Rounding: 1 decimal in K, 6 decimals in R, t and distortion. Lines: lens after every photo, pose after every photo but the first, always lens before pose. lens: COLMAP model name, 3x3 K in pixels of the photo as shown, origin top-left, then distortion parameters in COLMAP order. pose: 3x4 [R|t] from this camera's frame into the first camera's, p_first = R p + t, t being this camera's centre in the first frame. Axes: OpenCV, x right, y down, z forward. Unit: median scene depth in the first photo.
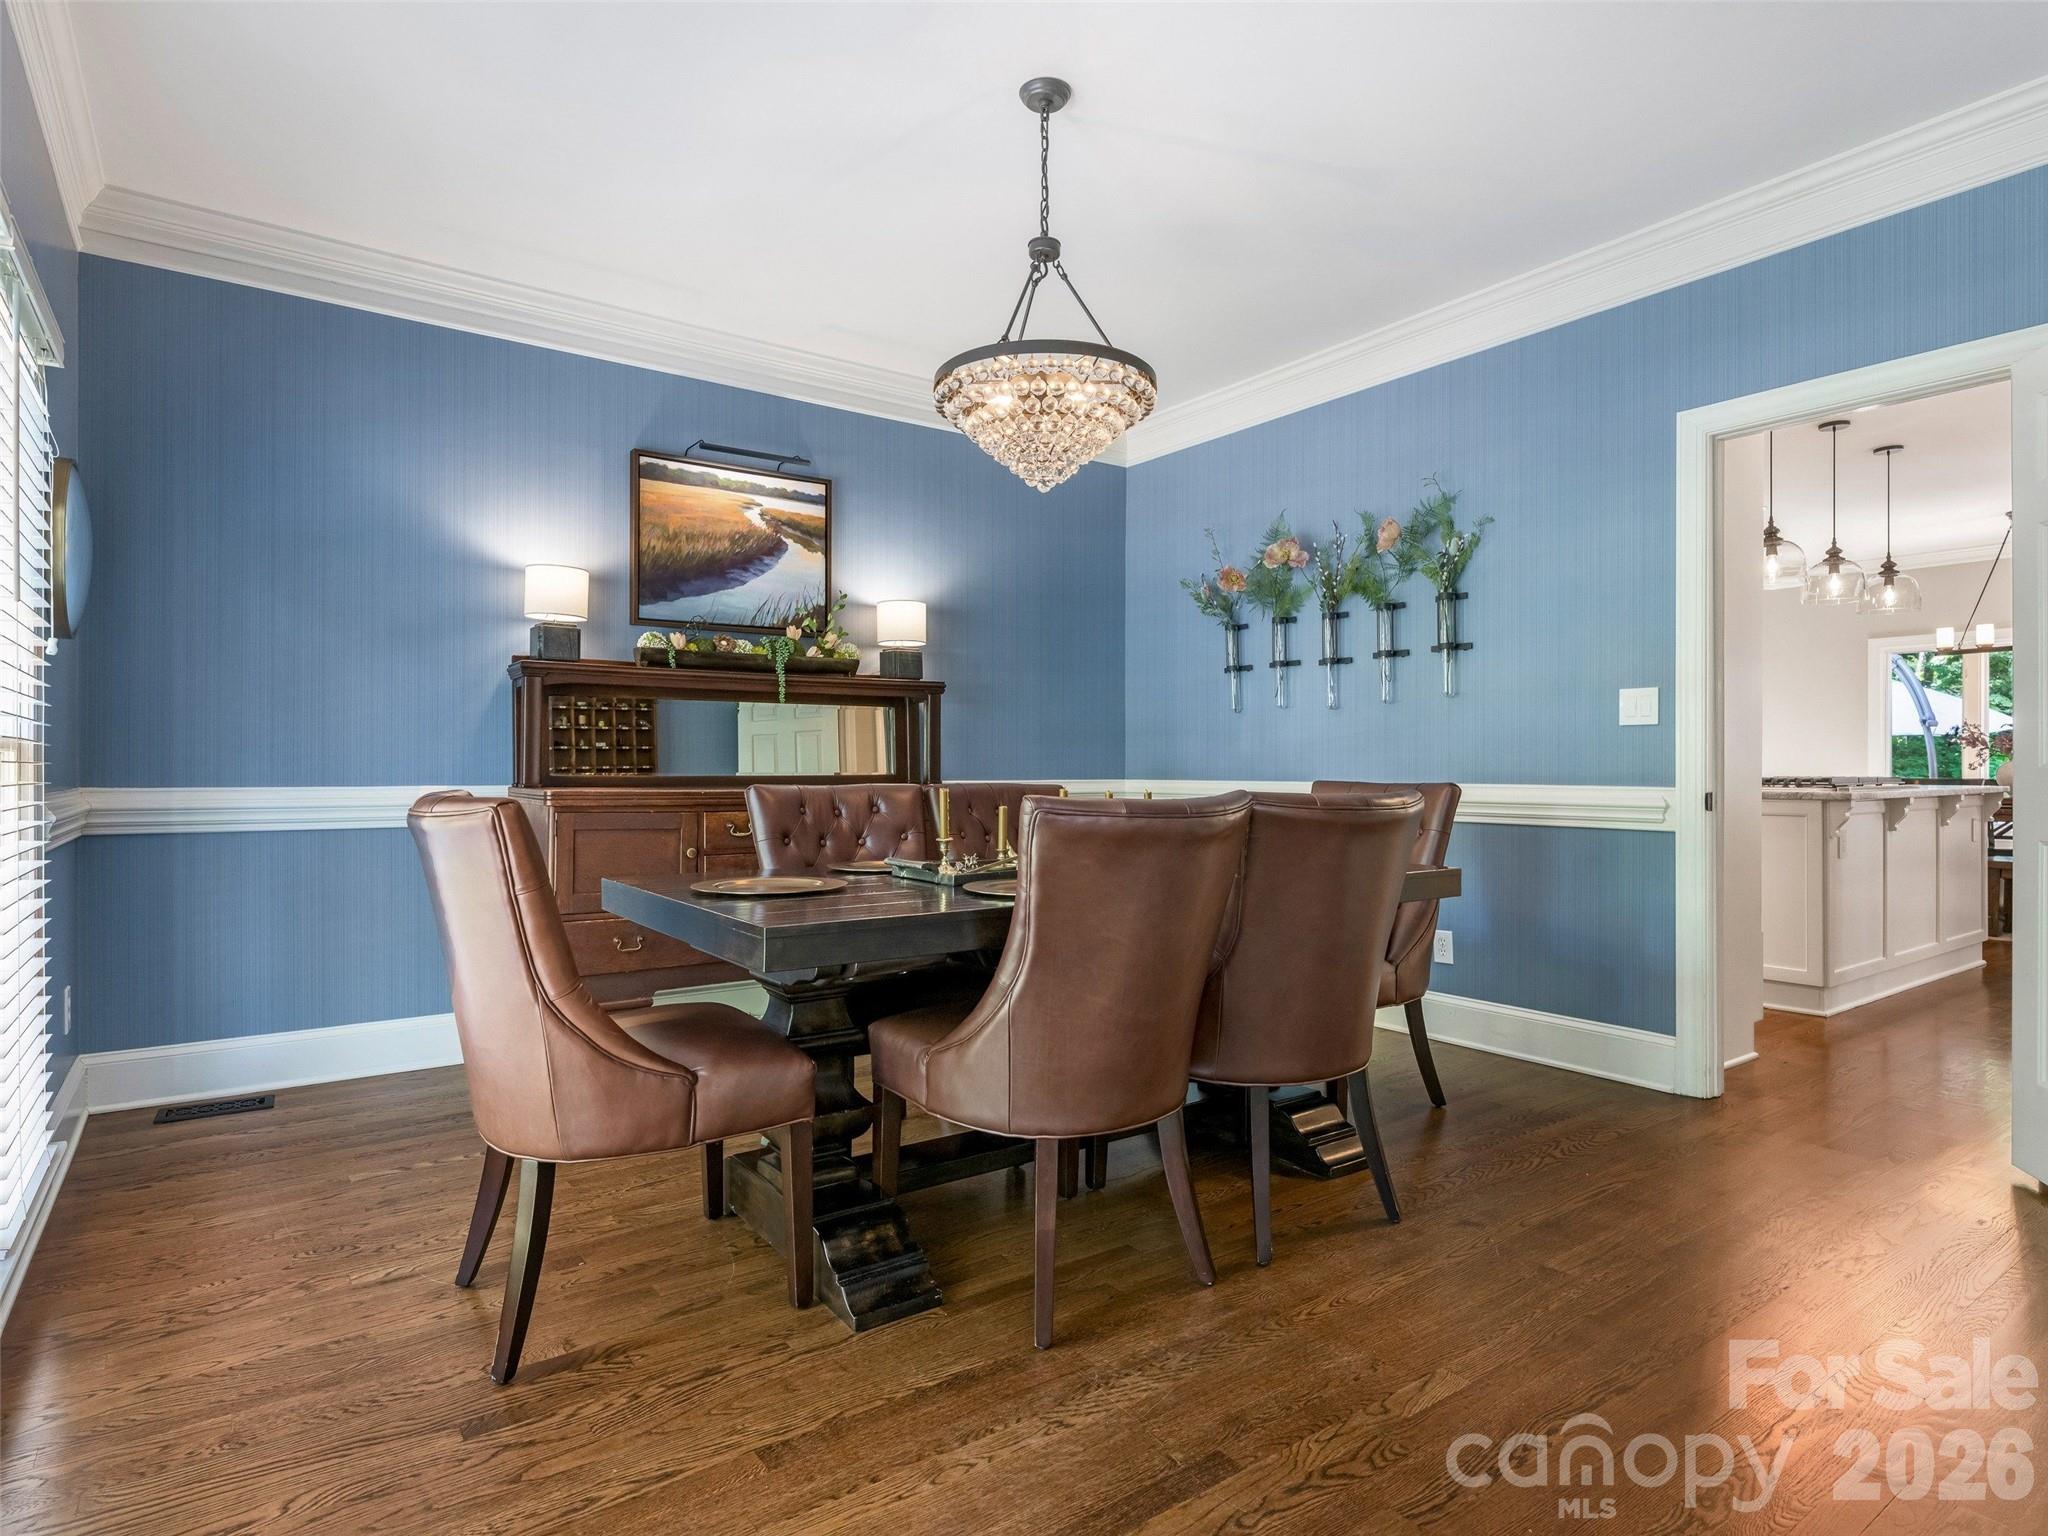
lens RADIAL K [[1123.0, 0, 1025.6], [0, 1123.0, 766.9], [0, 0, 1]] dist [-0.000091, 0.000965]
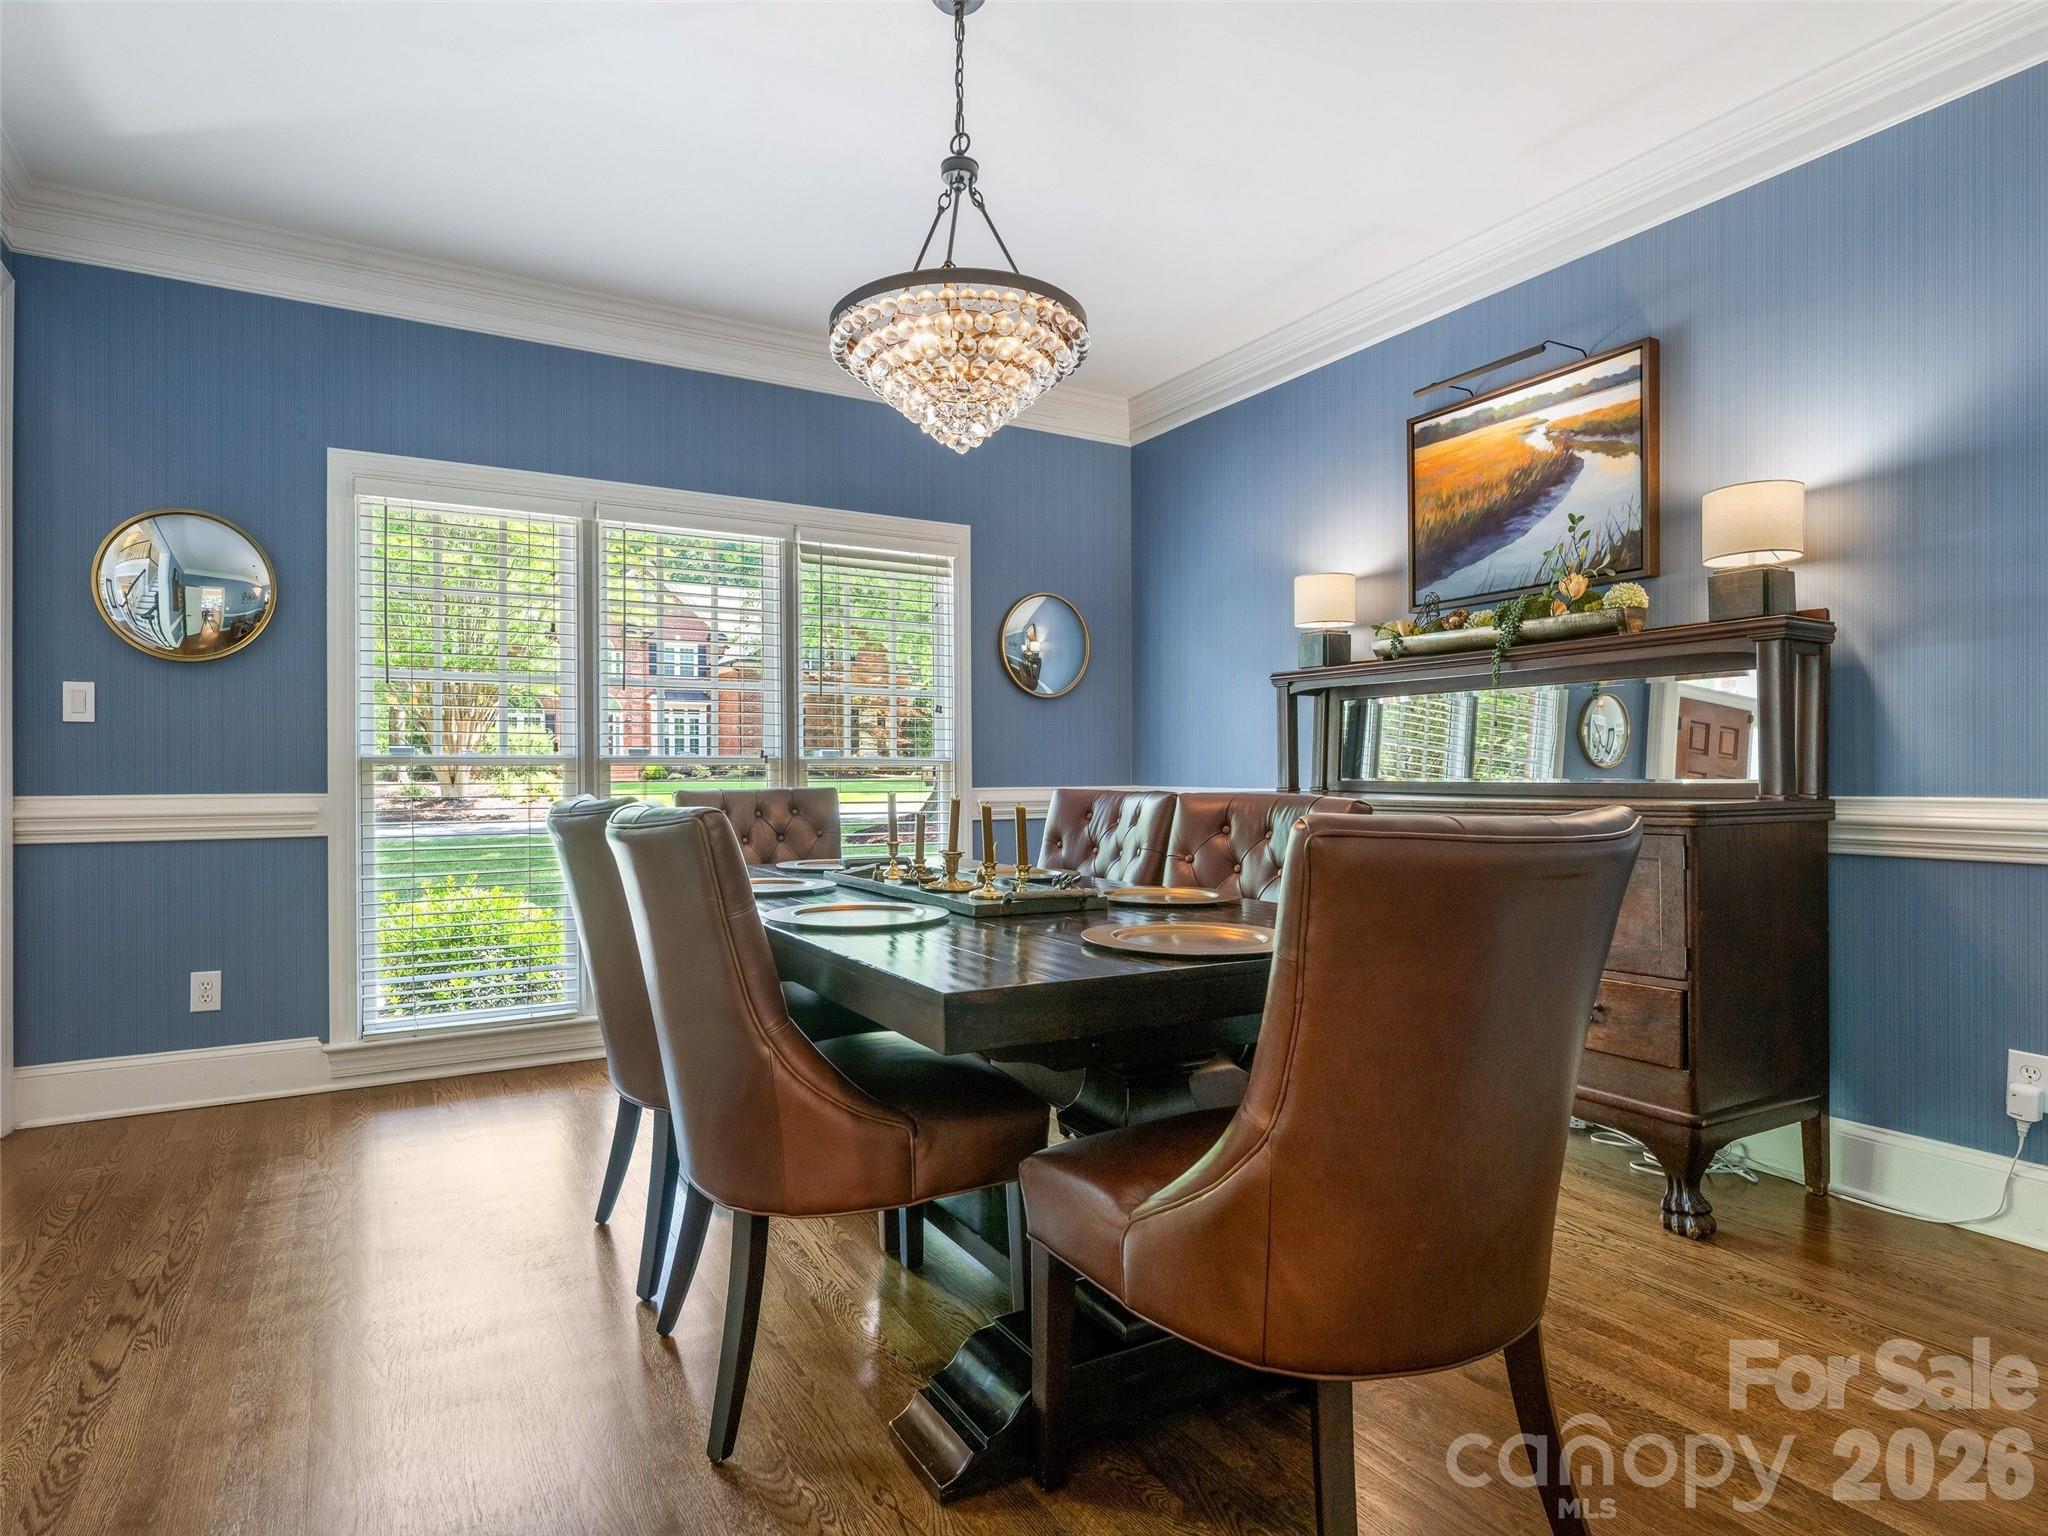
lens RADIAL K [[1123.0, 0, 976.2], [0, 1123.0, 777.3], [0, 0, 1]] dist [-0.000091, 0.000965]
pose [[-0.113358, 0.002848, -0.993550, 0.560939], [0.001656, 0.999995, 0.002678, 0.002038], [0.993553, -0.001341, -0.113362, 0.717249]]
